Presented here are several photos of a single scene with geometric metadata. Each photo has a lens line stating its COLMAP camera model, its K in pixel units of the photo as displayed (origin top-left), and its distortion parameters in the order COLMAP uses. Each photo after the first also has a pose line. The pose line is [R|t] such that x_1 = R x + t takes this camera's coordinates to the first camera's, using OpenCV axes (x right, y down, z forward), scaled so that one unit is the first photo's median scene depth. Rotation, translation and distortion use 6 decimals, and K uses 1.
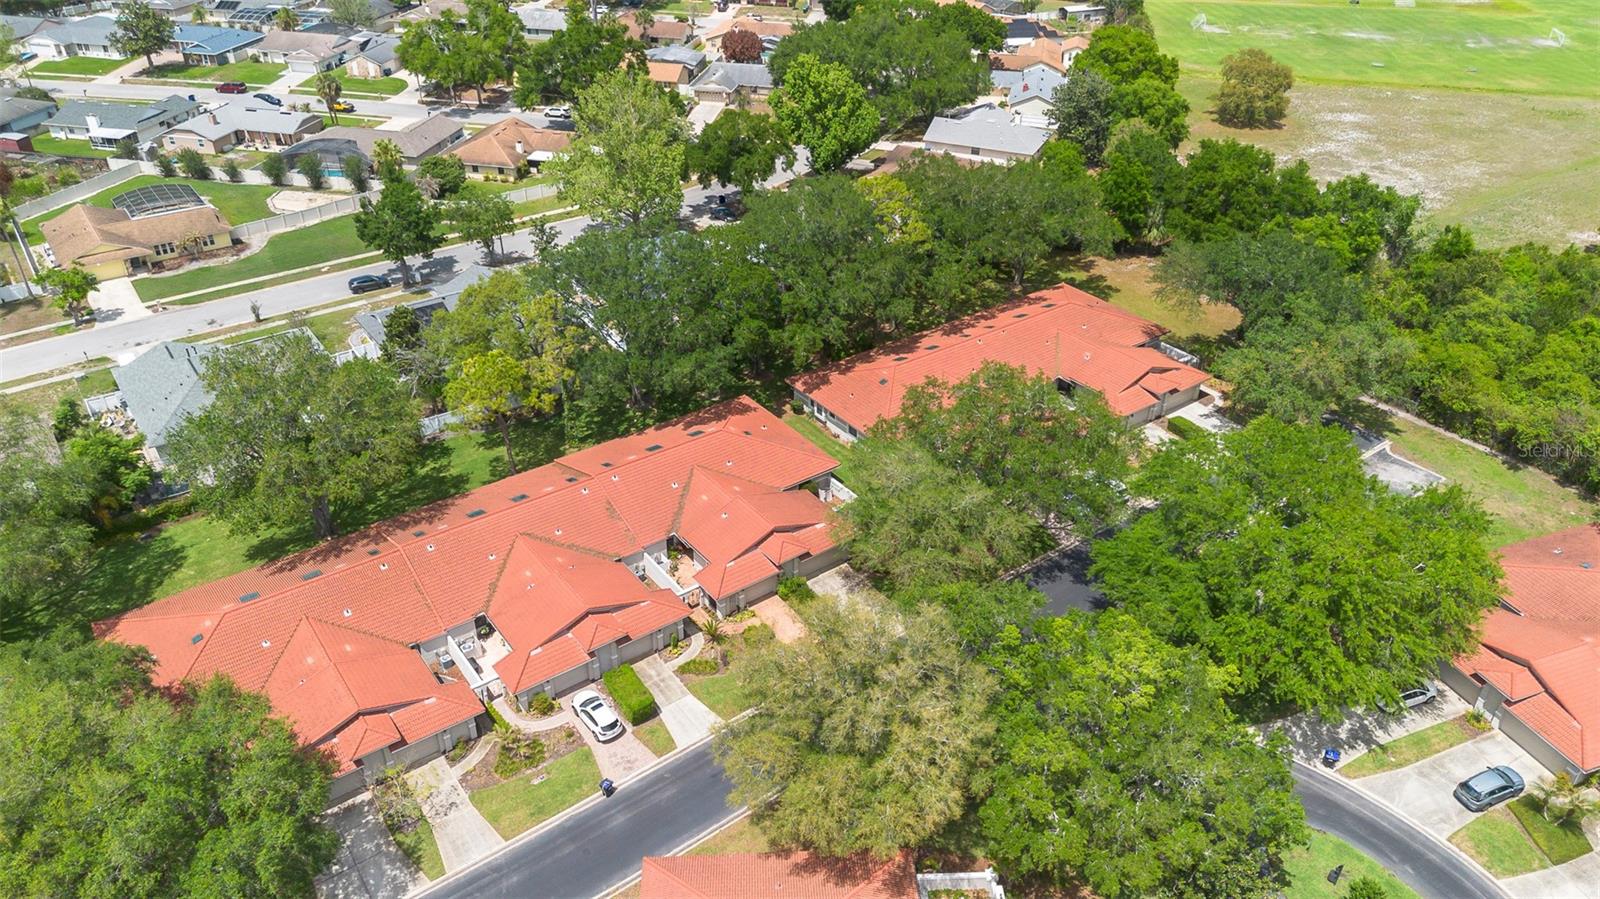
lens RADIAL K [[1119.4, 0, 803.0], [0, 1119.4, 455.8], [0, 0, 1]] dist [0.068334, -0.067199]
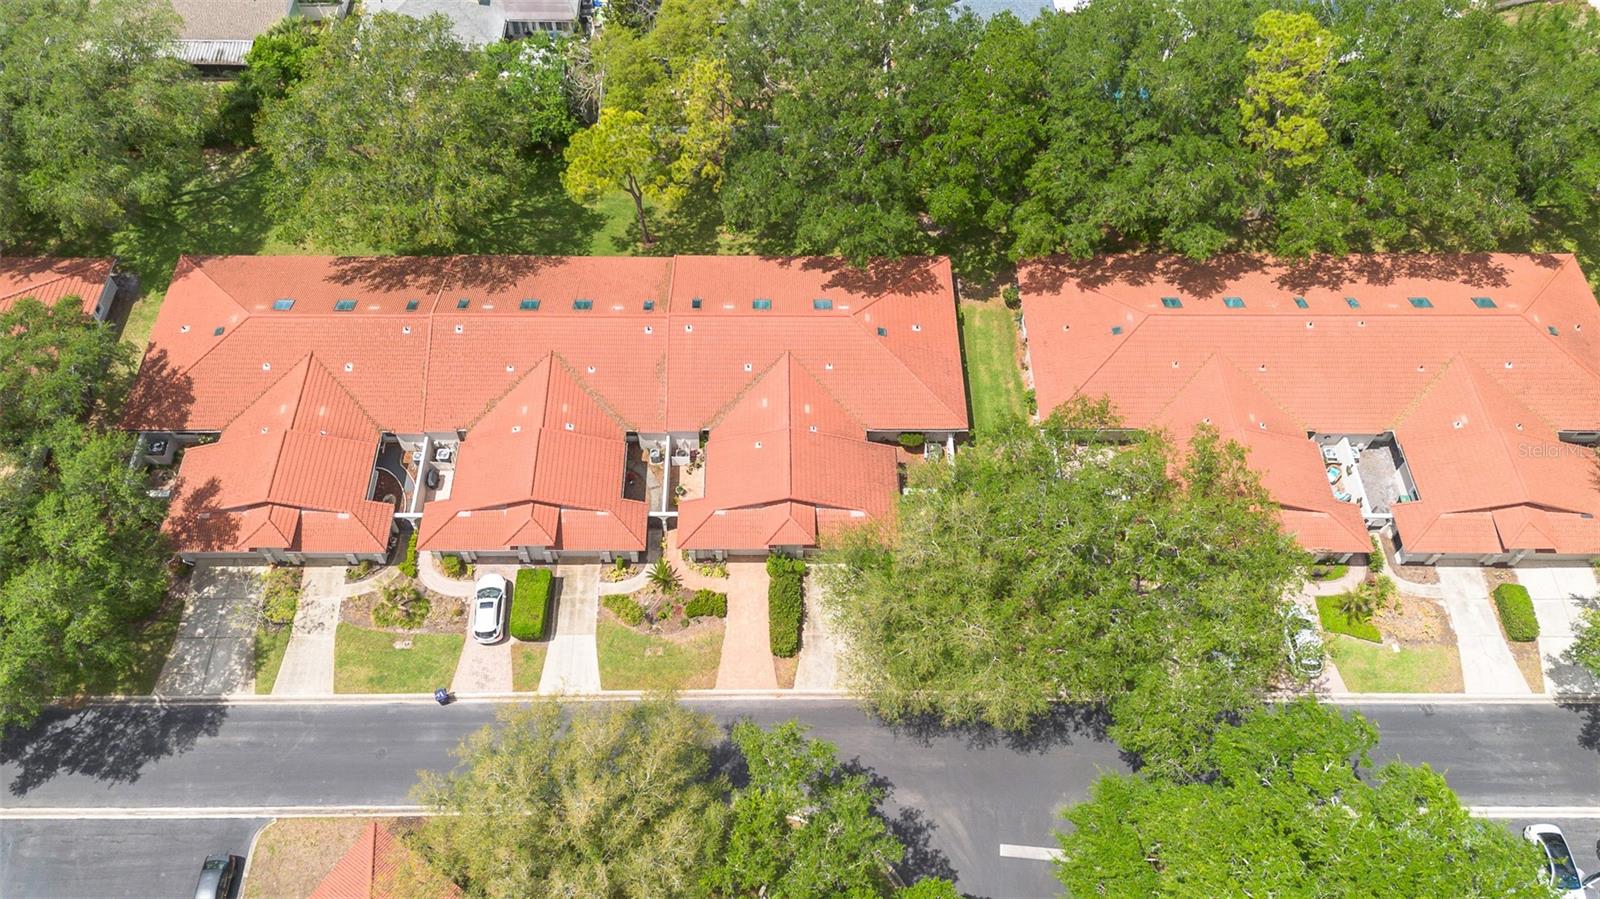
lens RADIAL K [[1163.3, 0, 766.2], [0, 1163.3, 440.7], [0, 0, 1]] dist [0.068163, -0.067522]
pose [[0.803515, 0.492091, -0.334978, 0.137126], [-0.317788, 0.830418, 0.457621, -0.215412], [0.503363, -0.261253, 0.823634, 0.205605]]
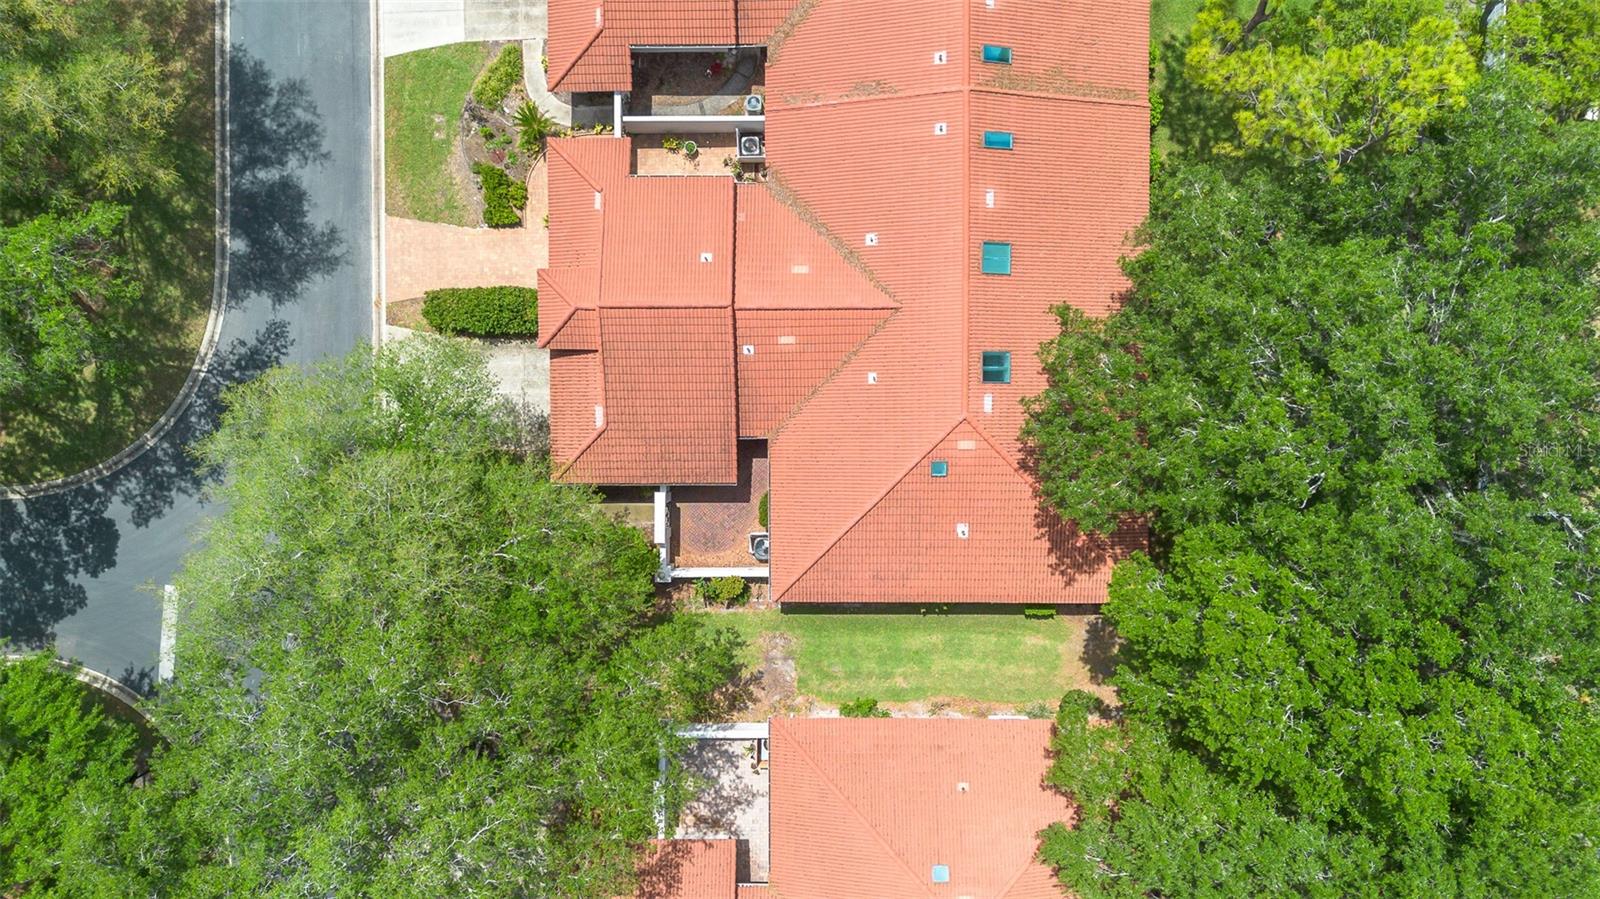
lens RADIAL K [[1119.4, 0, 803.0], [0, 1119.4, 455.8], [0, 0, 1]] dist [0.068334, -0.067199]
pose [[-0.593877, 0.804425, 0.014496, -0.020906], [-0.426304, -0.329902, 0.842277, -0.266724], [0.682331, 0.494029, 0.538851, 0.522039]]
